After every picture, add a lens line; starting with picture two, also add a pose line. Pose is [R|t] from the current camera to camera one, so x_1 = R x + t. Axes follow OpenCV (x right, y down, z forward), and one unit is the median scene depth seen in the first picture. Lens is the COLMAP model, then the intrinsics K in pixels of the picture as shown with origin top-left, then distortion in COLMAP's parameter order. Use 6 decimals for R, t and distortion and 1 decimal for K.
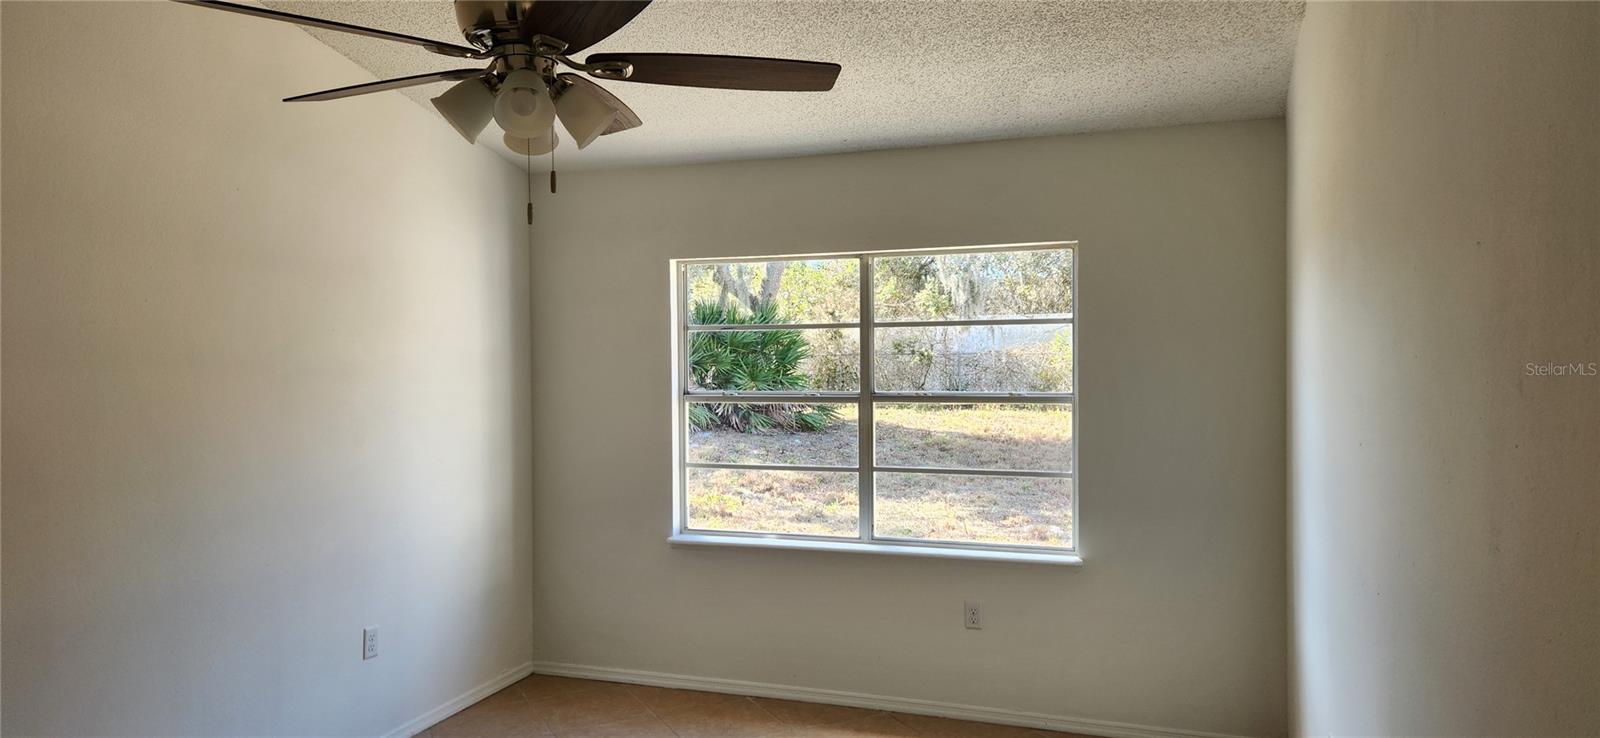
lens RADIAL K [[1082.2, 0, 792.8], [0, 1082.2, 377.2], [0, 0, 1]] dist [0.050856, -0.011874]
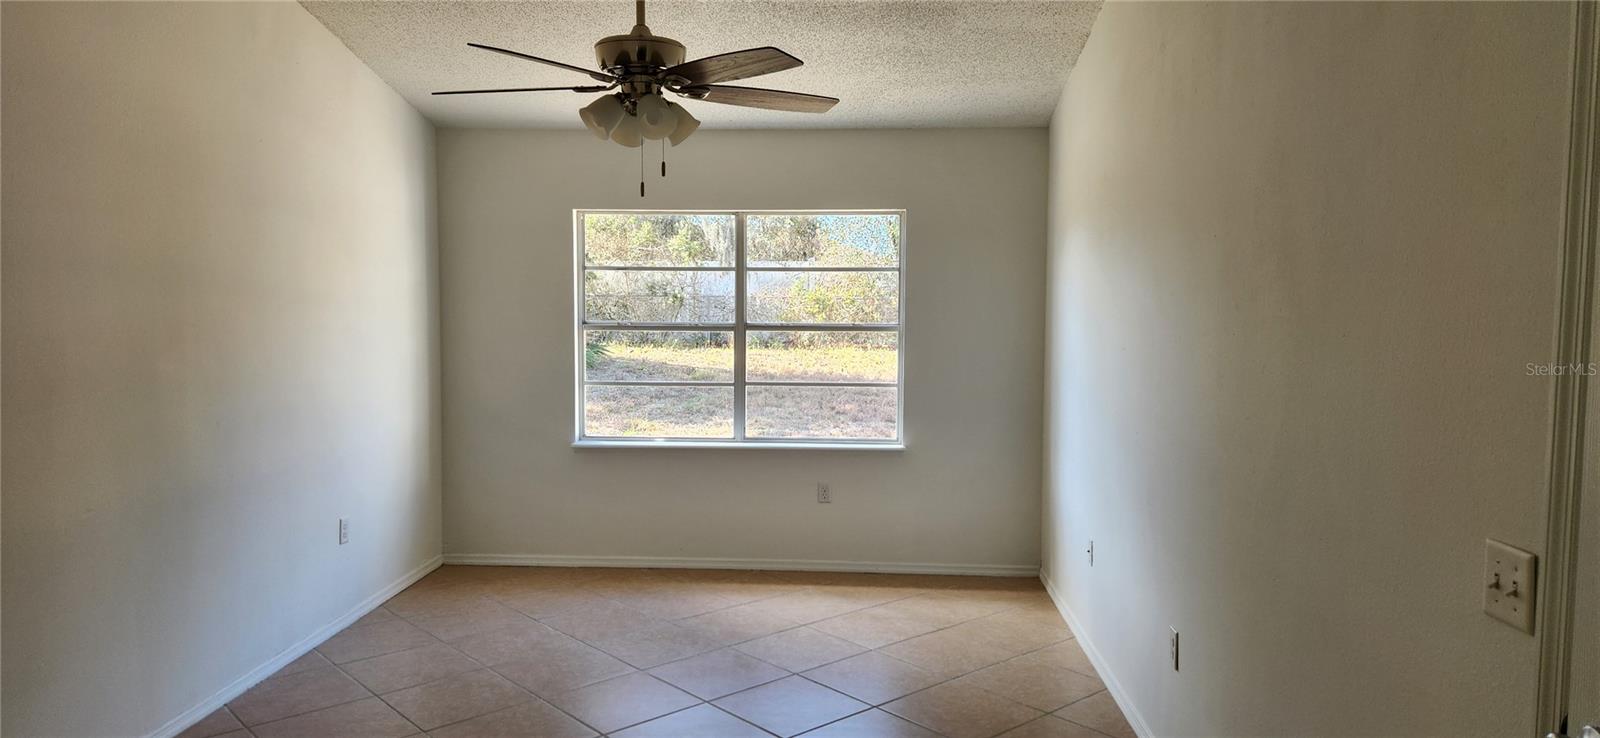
lens RADIAL K [[1082.2, 0, 809.6], [0, 1082.2, 372.7], [0, 0, 1]] dist [0.050856, -0.011874]
pose [[0.958805, -0.005939, 0.284003, -0.207571], [-0.007486, 0.998906, 0.046164, 0.013076], [-0.283966, -0.046388, 0.957712, -0.226628]]
